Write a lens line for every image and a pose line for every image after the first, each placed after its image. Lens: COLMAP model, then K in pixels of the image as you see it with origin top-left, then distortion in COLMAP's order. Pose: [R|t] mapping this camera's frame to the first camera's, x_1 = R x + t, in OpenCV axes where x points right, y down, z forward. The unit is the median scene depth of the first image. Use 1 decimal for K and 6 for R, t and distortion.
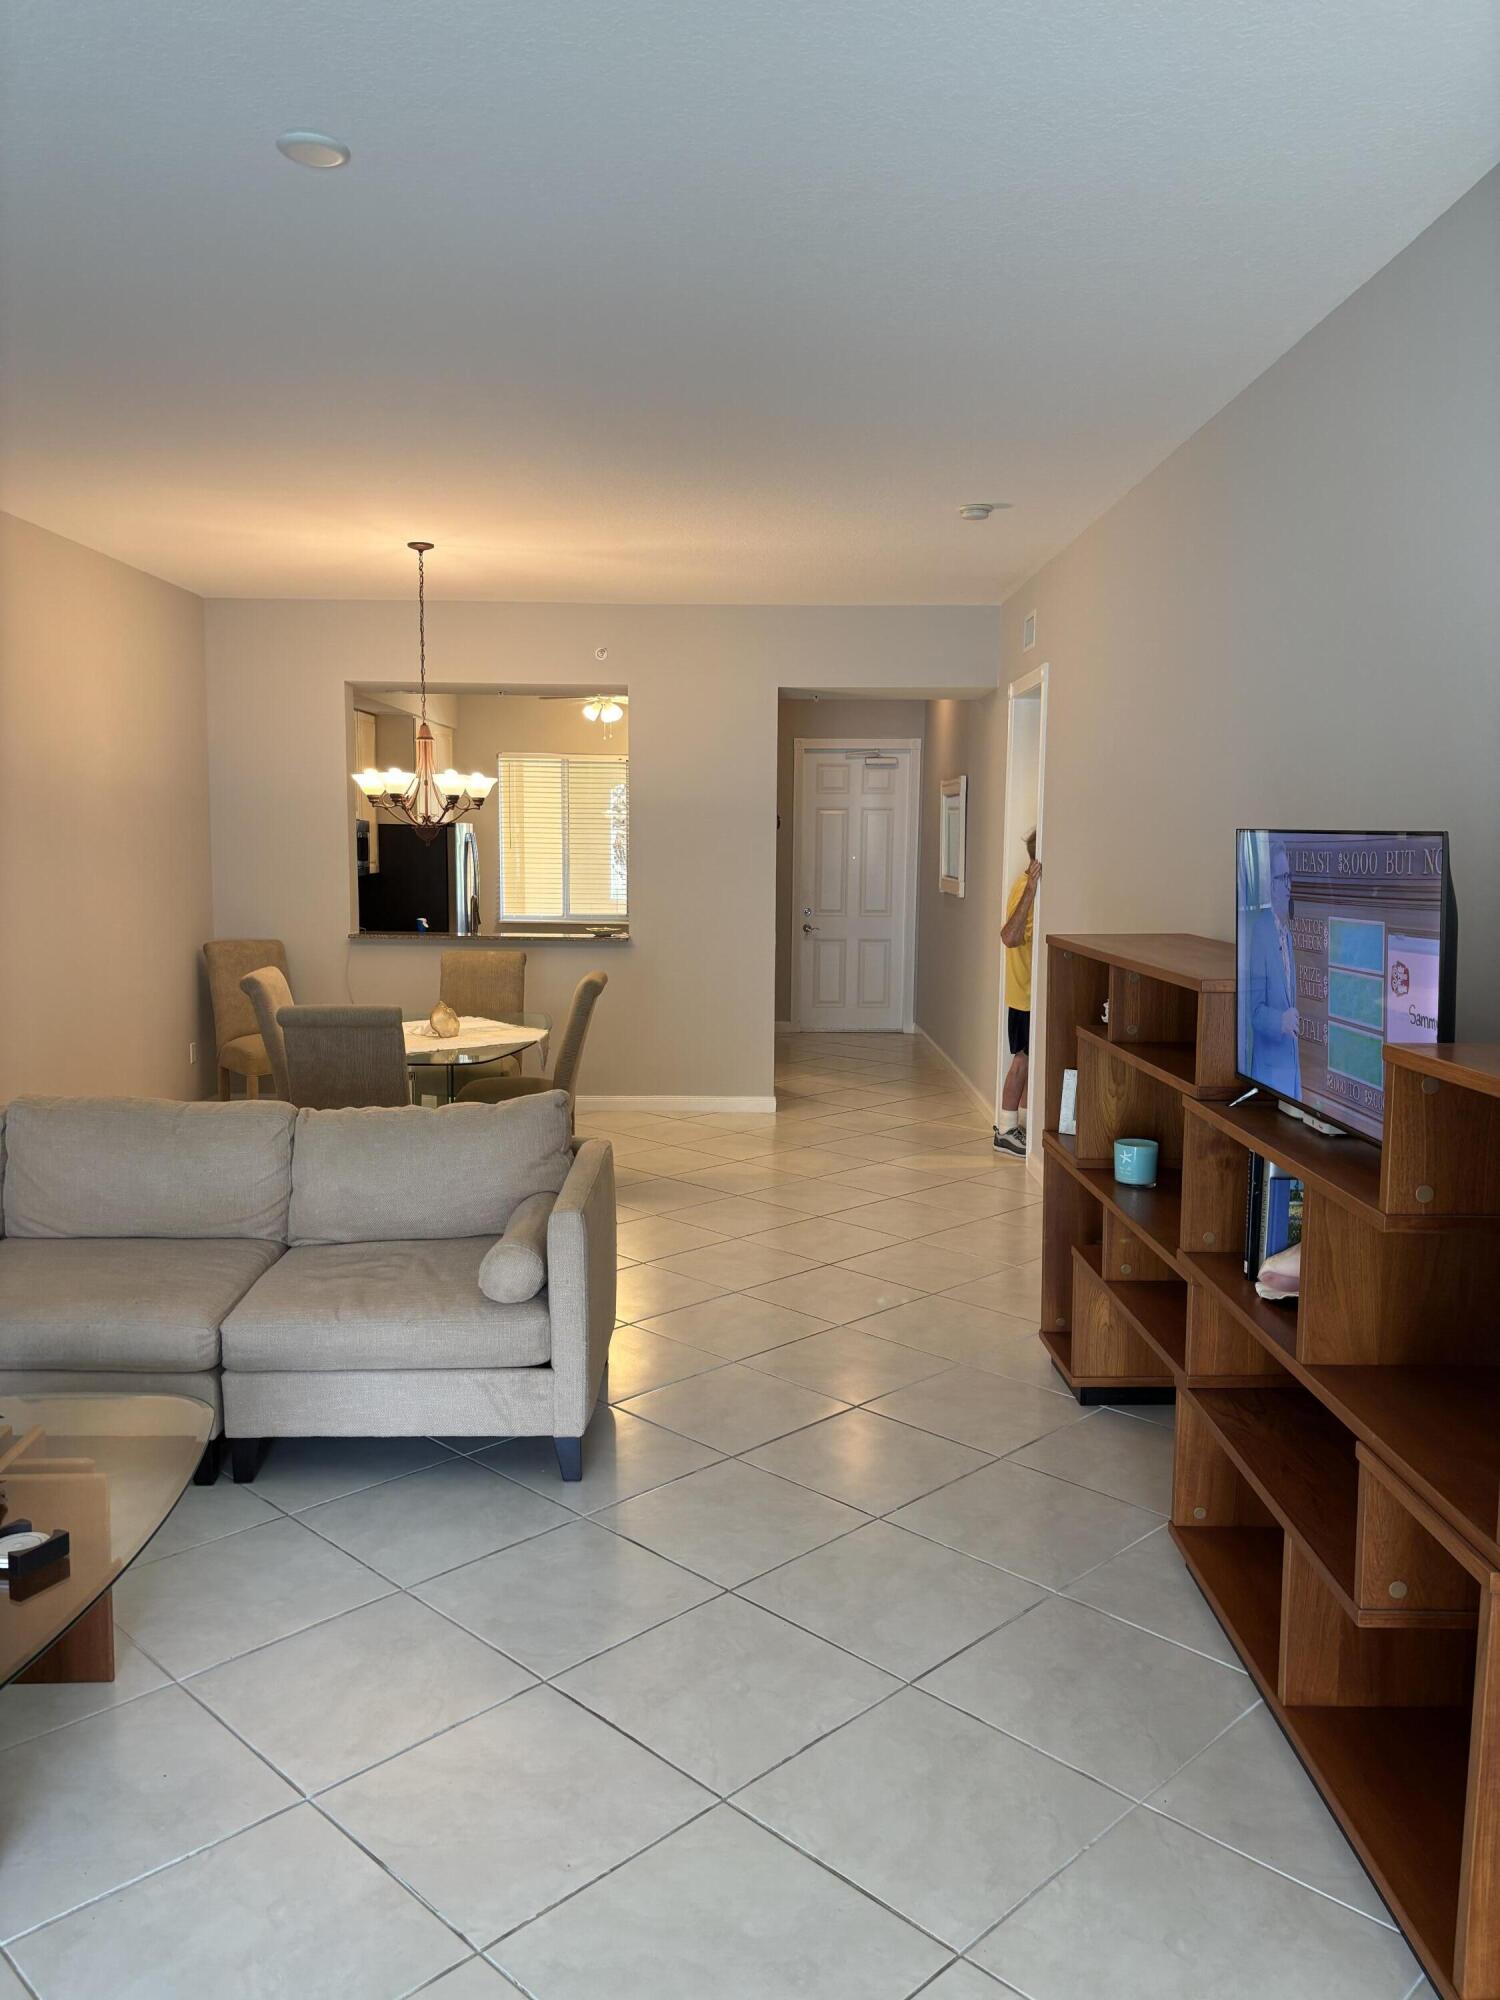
lens RADIAL K [[1516.8, 0, 741.7], [0, 1516.8, 995.2], [0, 0, 1]] dist [0.043879, -0.044397]
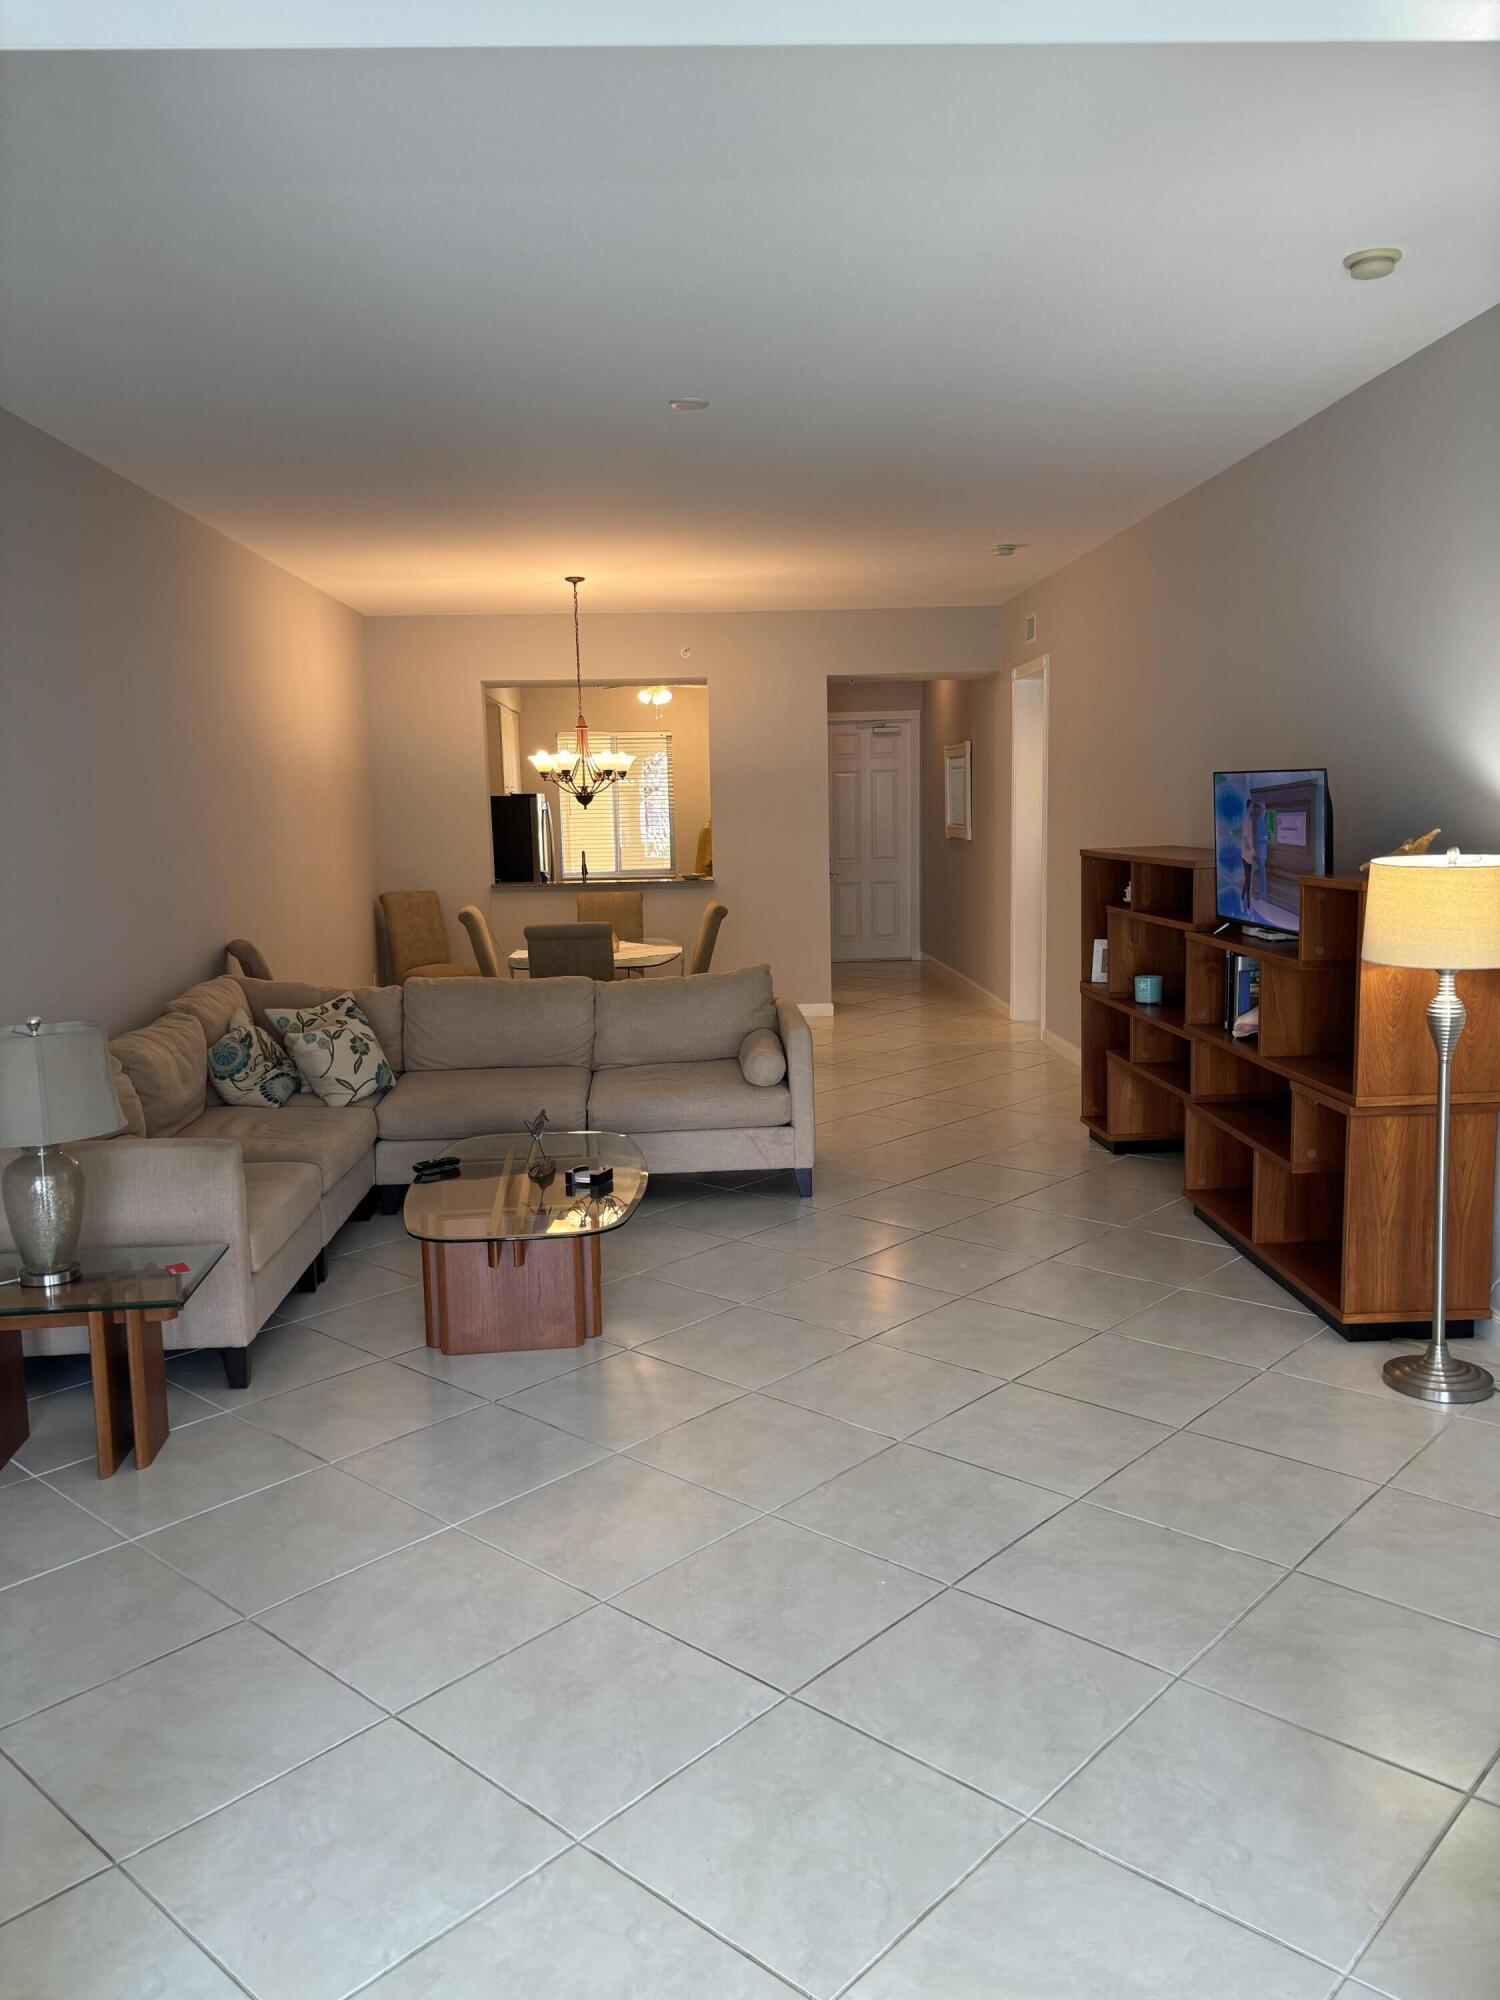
lens RADIAL K [[1516.8, 0, 744.7], [0, 1516.8, 1002.7], [0, 0, 1]] dist [0.043879, -0.044397]
pose [[0.998494, -0.037767, 0.039799, -0.205337], [0.036739, 0.998980, 0.026248, 0.063582], [-0.040750, -0.024747, 0.998863, -0.511156]]
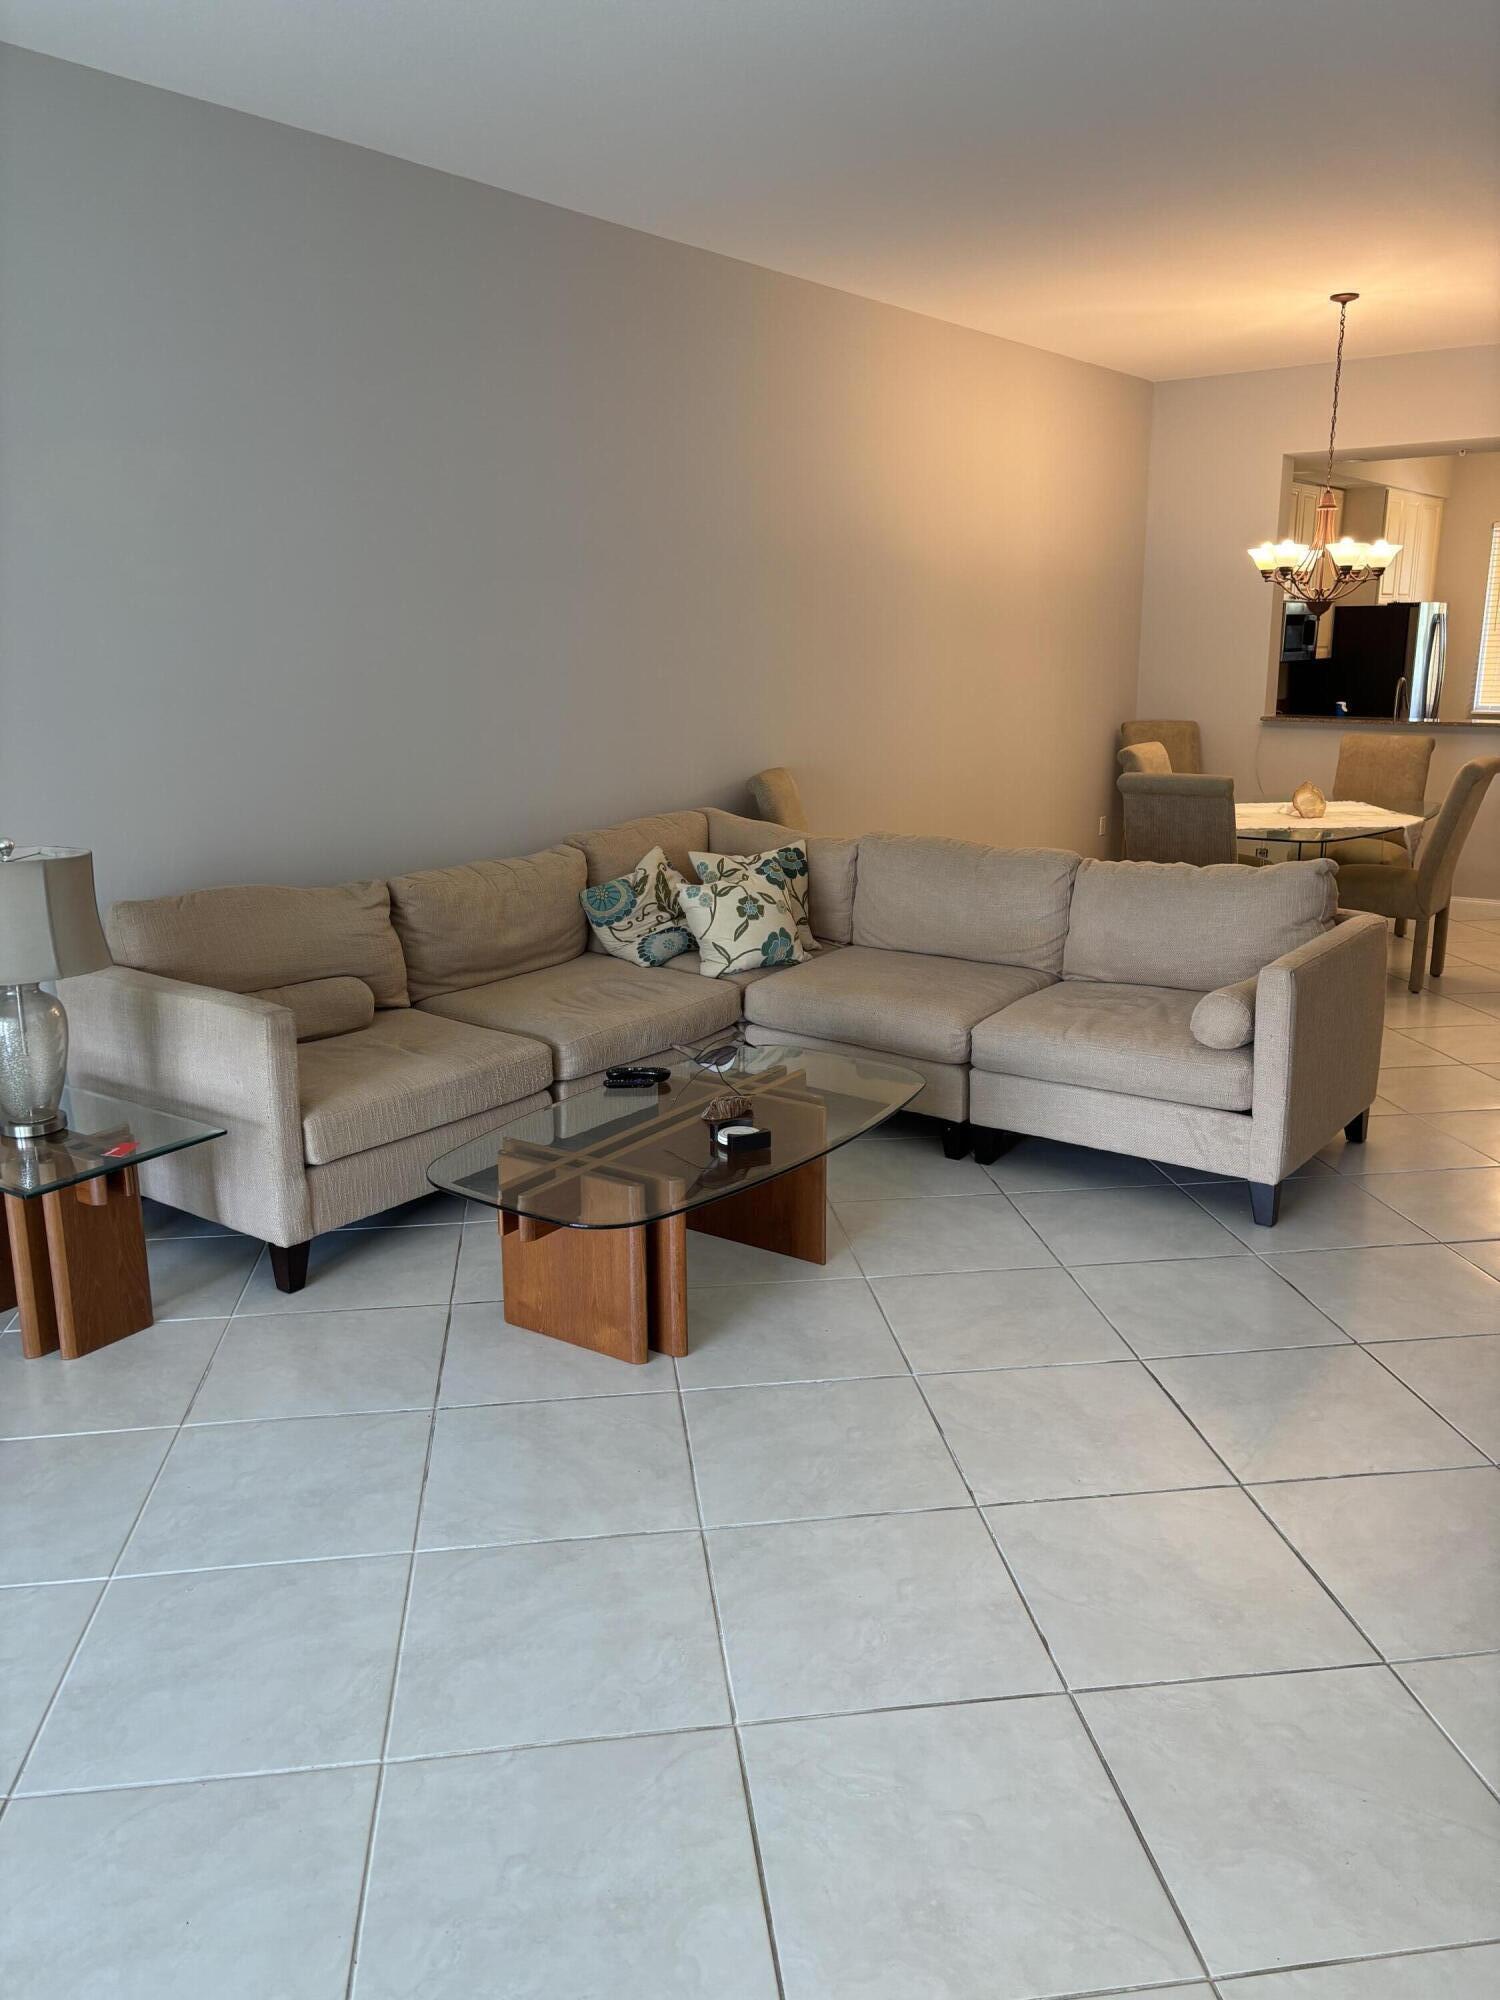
lens RADIAL K [[1516.8, 0, 752.0], [0, 1516.8, 992.4], [0, 0, 1]] dist [0.043879, -0.044397]
pose [[0.793753, 0.126697, -0.594899, 0.188006], [-0.051367, 0.988534, 0.141994, 0.026879], [0.606068, -0.082150, 0.791160, -0.023421]]
